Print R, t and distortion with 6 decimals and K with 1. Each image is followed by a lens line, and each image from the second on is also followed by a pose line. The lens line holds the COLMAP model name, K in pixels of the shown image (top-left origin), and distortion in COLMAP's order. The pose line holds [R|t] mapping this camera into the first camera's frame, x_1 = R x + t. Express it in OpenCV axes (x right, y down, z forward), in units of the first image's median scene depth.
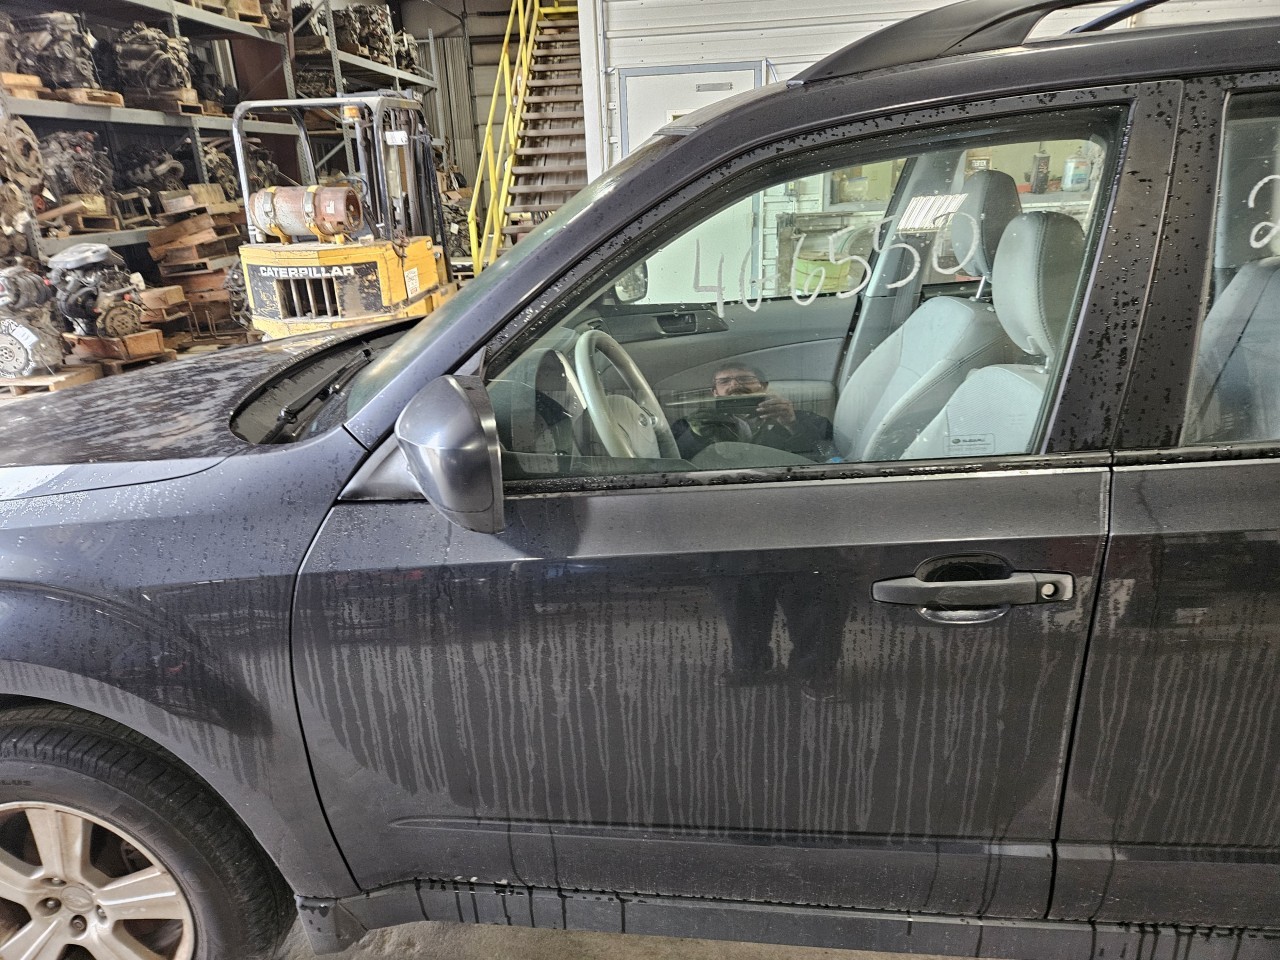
lens RADIAL K [[853.1, 0, 619.8], [0, 853.1, 476.6], [0, 0, 1]] dist [0.079493, -0.064217]
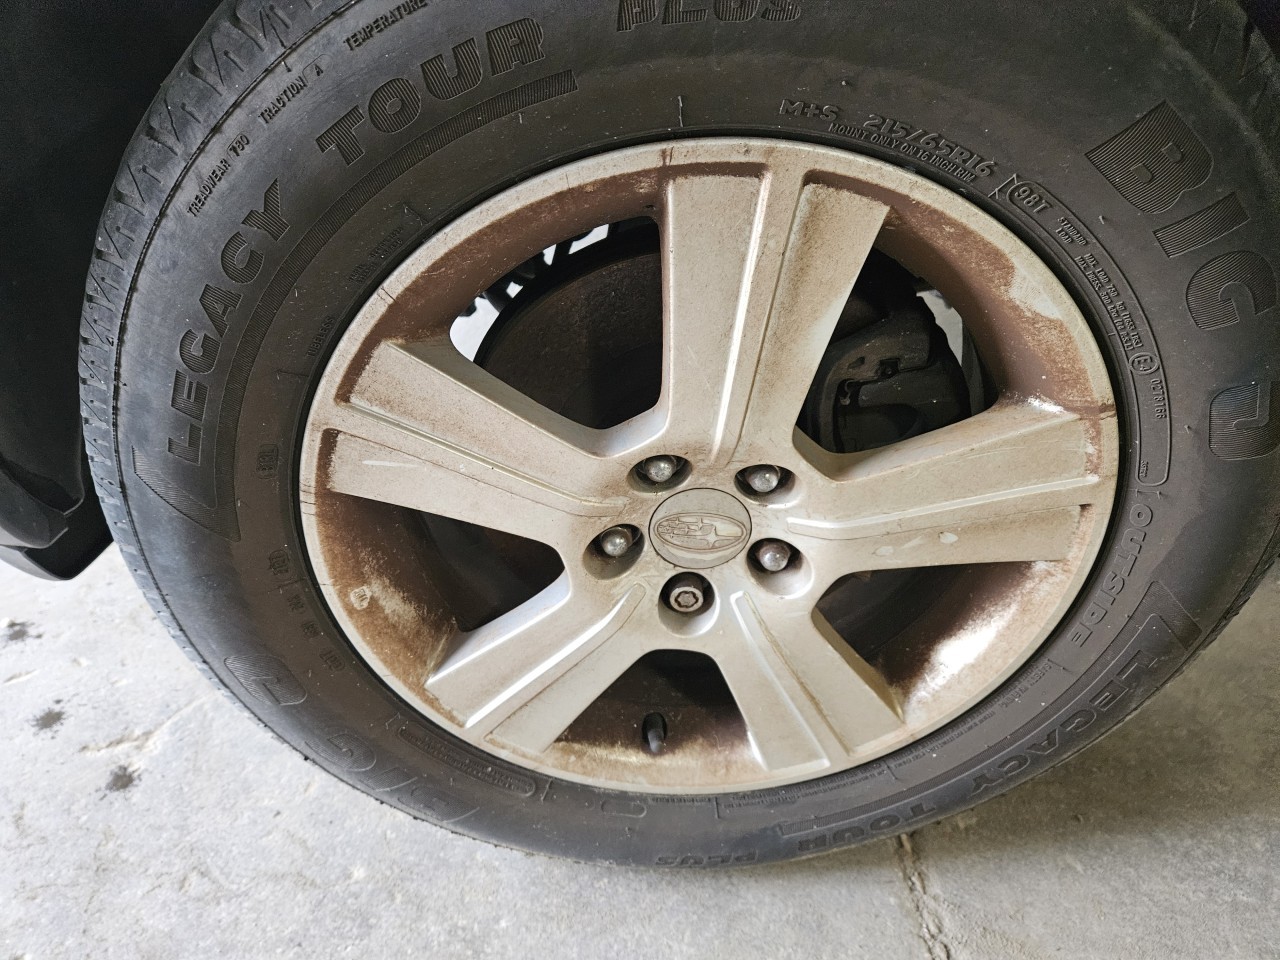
lens RADIAL K [[865.2, 0, 640.0], [0, 865.2, 480.0], [0, 0, 1]] dist [0.066270, -0.062103]
pose [[0.989921, -0.034899, 0.137256, -0.147663], [-0.001975, 0.965667, 0.259775, 0.081006], [-0.141609, -0.257428, 0.955865, 0.146707]]
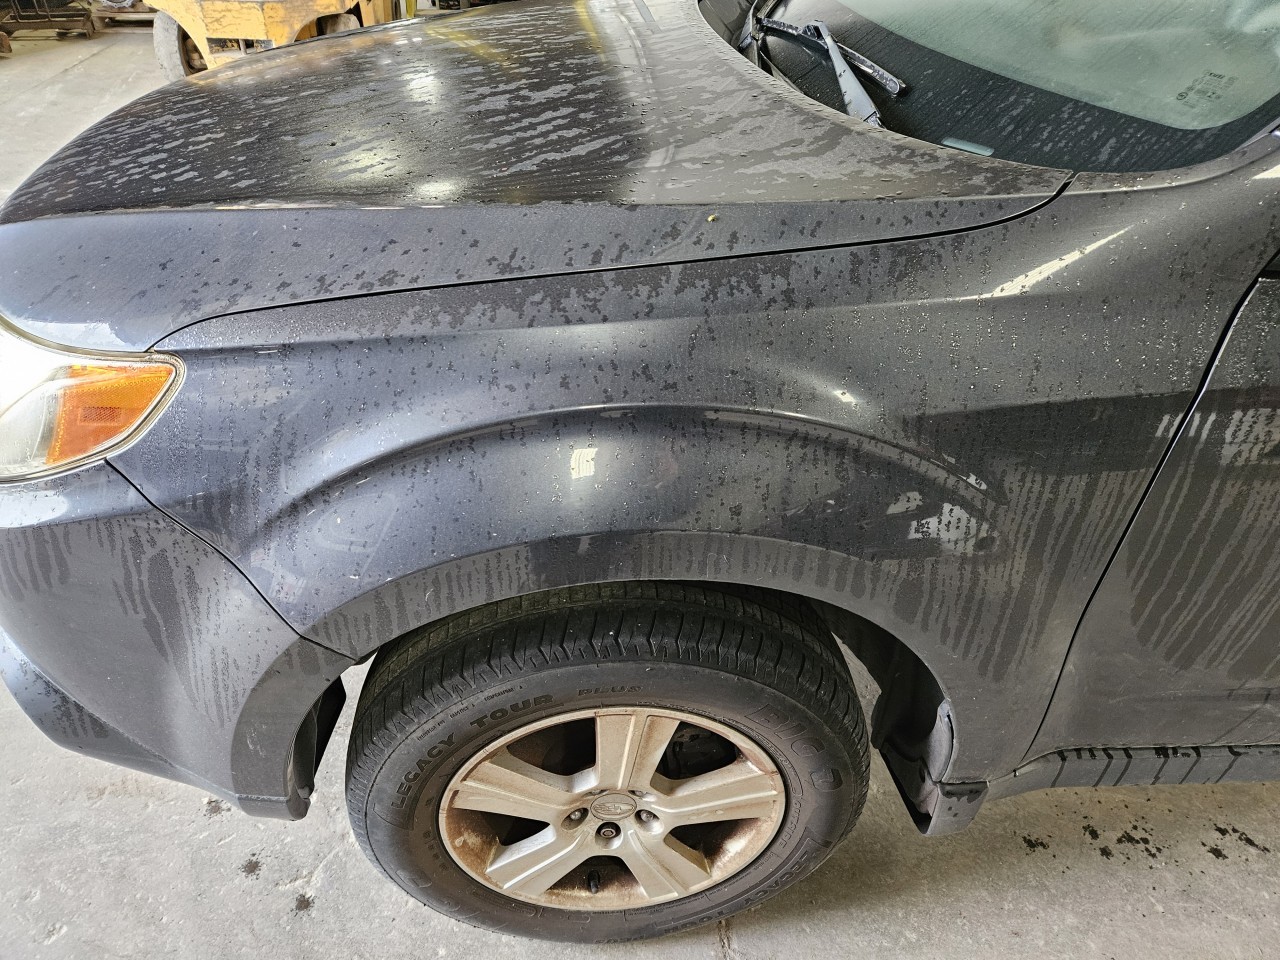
lens RADIAL K [[843.1, 0, 642.9], [0, 843.1, 502.1], [0, 0, 1]] dist [0.083650, -0.058617]
pose [[0.977349, -0.048504, 0.206002, -0.157604], [-0.016571, 0.952854, 0.302975, 0.000968], [-0.210986, -0.299526, 0.930467, 0.081630]]
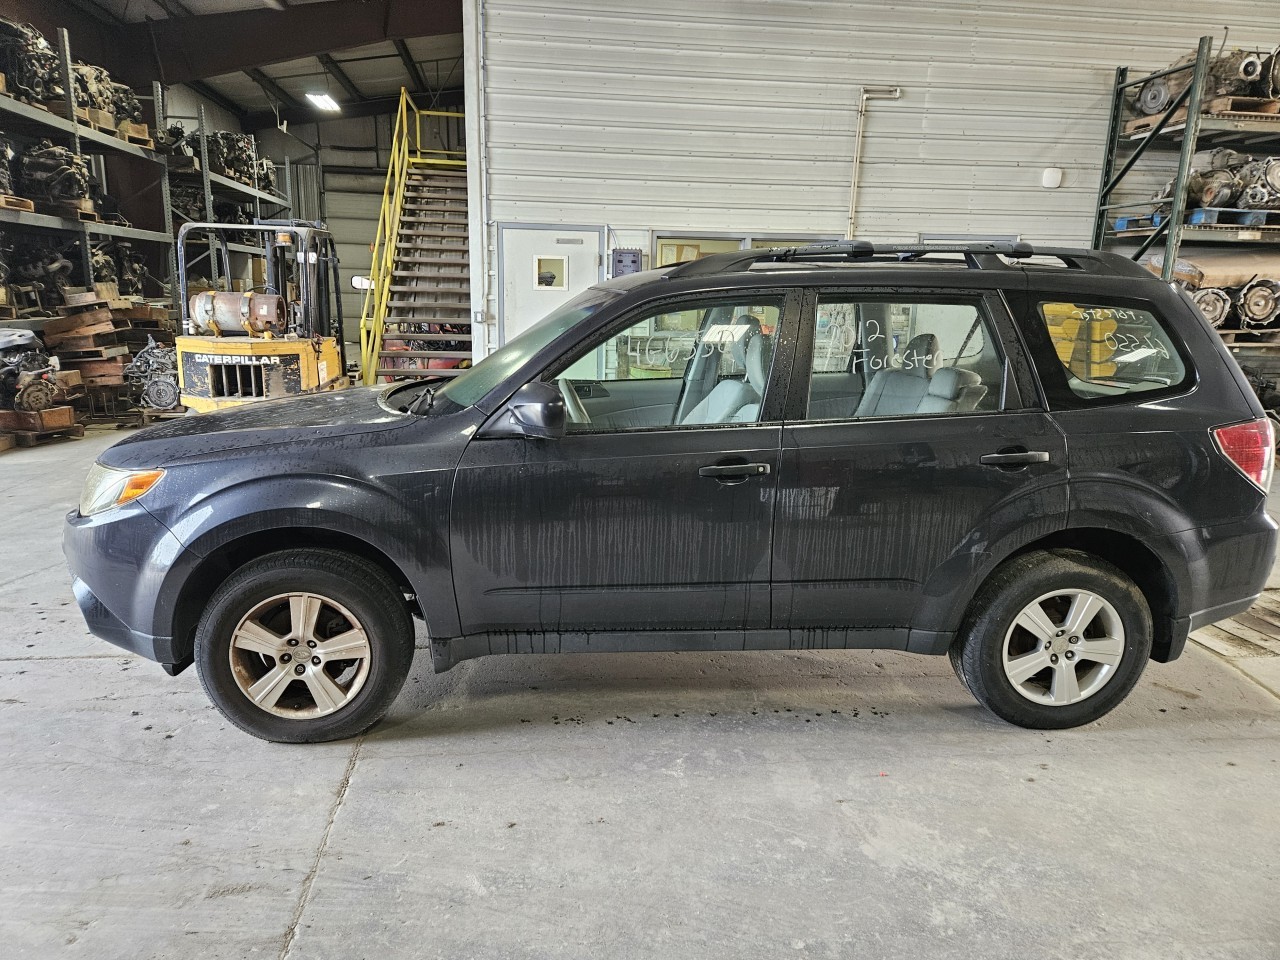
lens RADIAL K [[853.1, 0, 619.8], [0, 853.1, 476.6], [0, 0, 1]] dist [0.079493, -0.064217]
pose [[0.978004, 0.019474, 0.207675, -0.072719], [0.008498, 0.991085, -0.132957, 0.076072], [-0.208413, 0.131797, 0.969120, -0.221634]]
